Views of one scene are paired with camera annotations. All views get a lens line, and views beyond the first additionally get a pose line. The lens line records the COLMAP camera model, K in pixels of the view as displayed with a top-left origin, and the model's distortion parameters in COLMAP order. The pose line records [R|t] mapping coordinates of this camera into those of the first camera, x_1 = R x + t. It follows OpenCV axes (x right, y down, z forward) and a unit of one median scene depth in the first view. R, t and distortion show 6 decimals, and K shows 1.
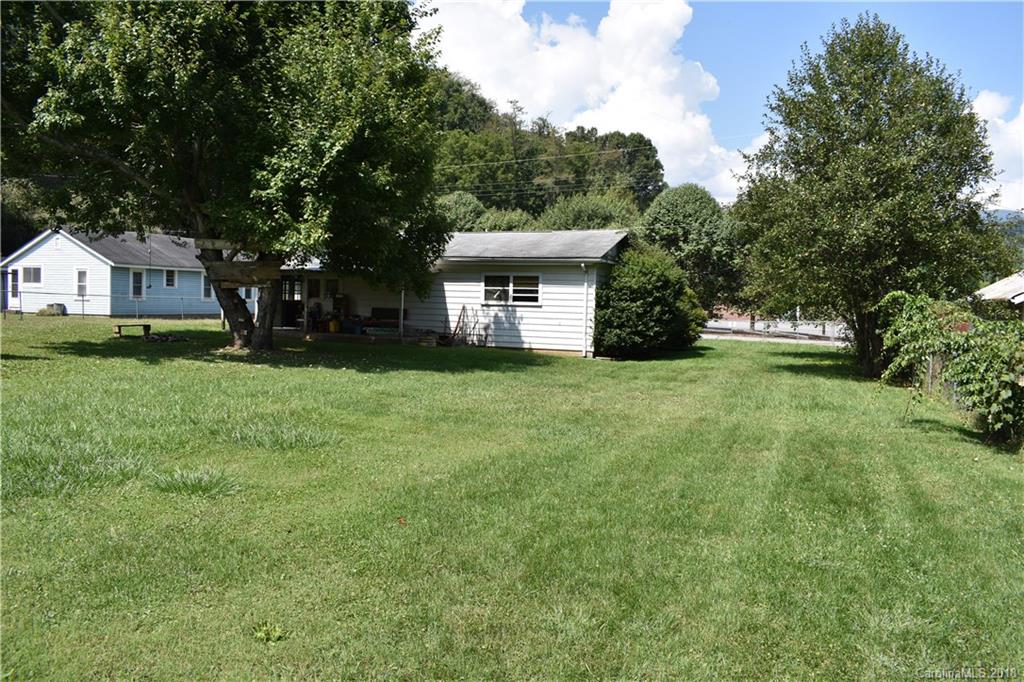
lens RADIAL K [[800.7, 0, 512.0], [0, 800.7, 341.0], [0, 0, 1]] dist [-0.095489, 0.016703]
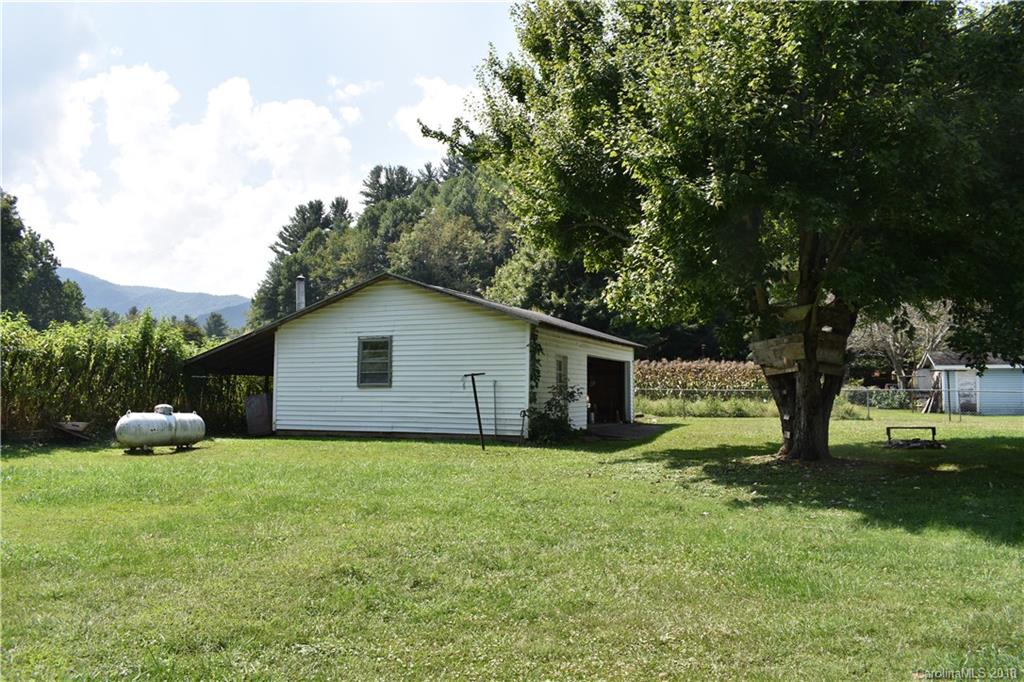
lens RADIAL K [[800.7, 0, 512.0], [0, 800.7, 341.0], [0, 0, 1]] dist [-0.095489, 0.016703]
pose [[0.020196, -0.092840, -0.995476, 0.408529], [-0.051497, 0.994261, -0.093771, -0.015583], [0.998469, 0.053158, 0.015299, 0.756910]]
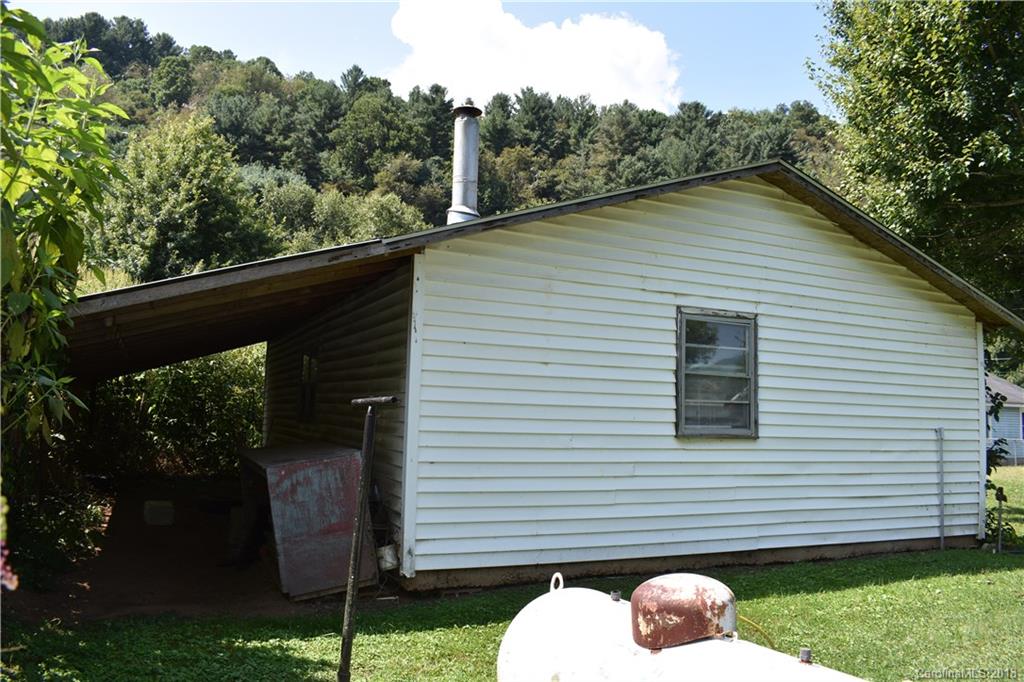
lens RADIAL K [[800.7, 0, 512.0], [0, 800.7, 341.0], [0, 0, 1]] dist [-0.095489, 0.016703]
pose [[0.749351, -0.067470, -0.658727, -0.502711], [-0.043325, 0.987668, -0.150448, -0.028775], [0.660755, 0.141278, 0.737186, 0.183681]]
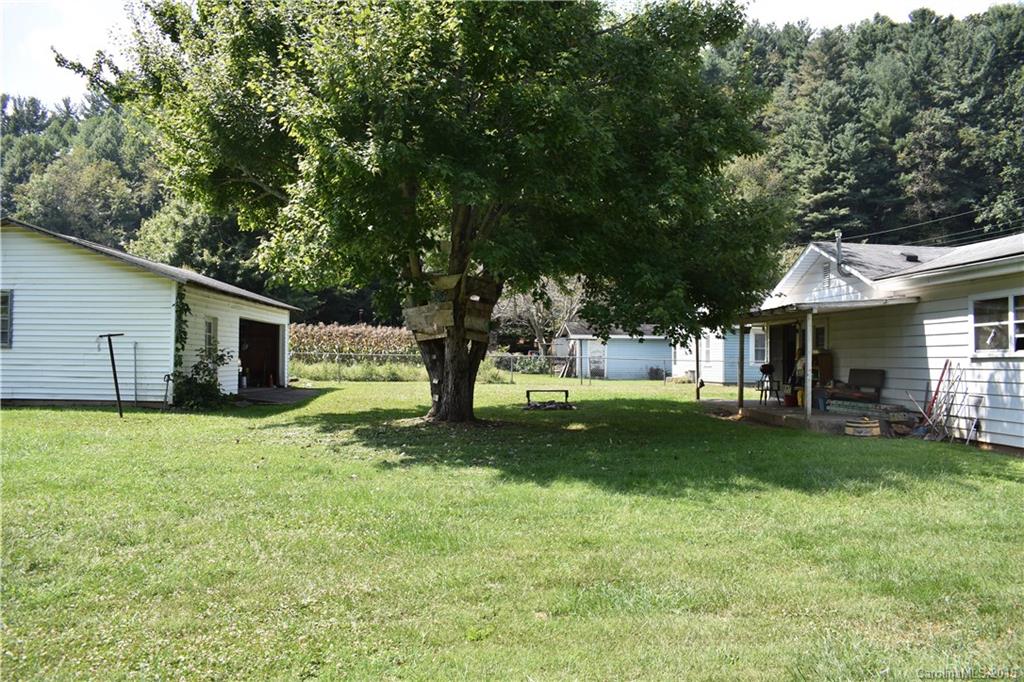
lens RADIAL K [[800.7, 0, 512.0], [0, 800.7, 341.0], [0, 0, 1]] dist [-0.095489, 0.016703]
pose [[0.427781, -0.045227, -0.902750, 0.409333], [-0.040006, 0.996821, -0.068897, -0.015530], [0.902997, 0.065588, 0.424612, 0.761840]]
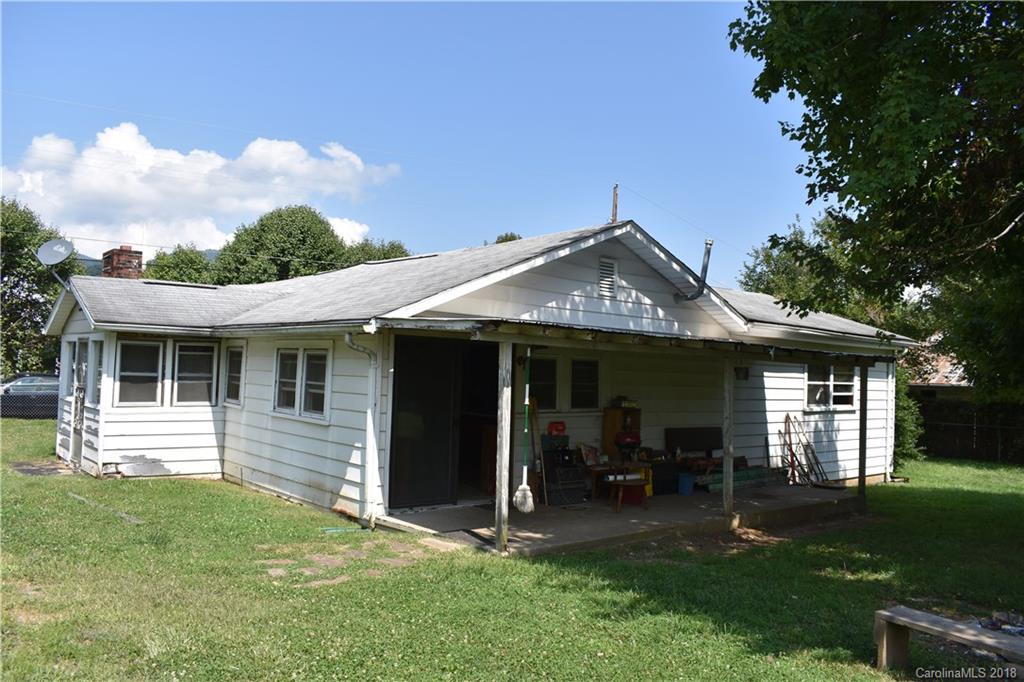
lens RADIAL K [[800.7, 0, 512.0], [0, 800.7, 341.0], [0, 0, 1]] dist [-0.095489, 0.016703]
pose [[0.459902, 0.025829, 0.887594, -0.921777], [0.021402, 0.998964, -0.040159, -0.112532], [-0.887712, 0.037466, 0.458873, 1.338413]]
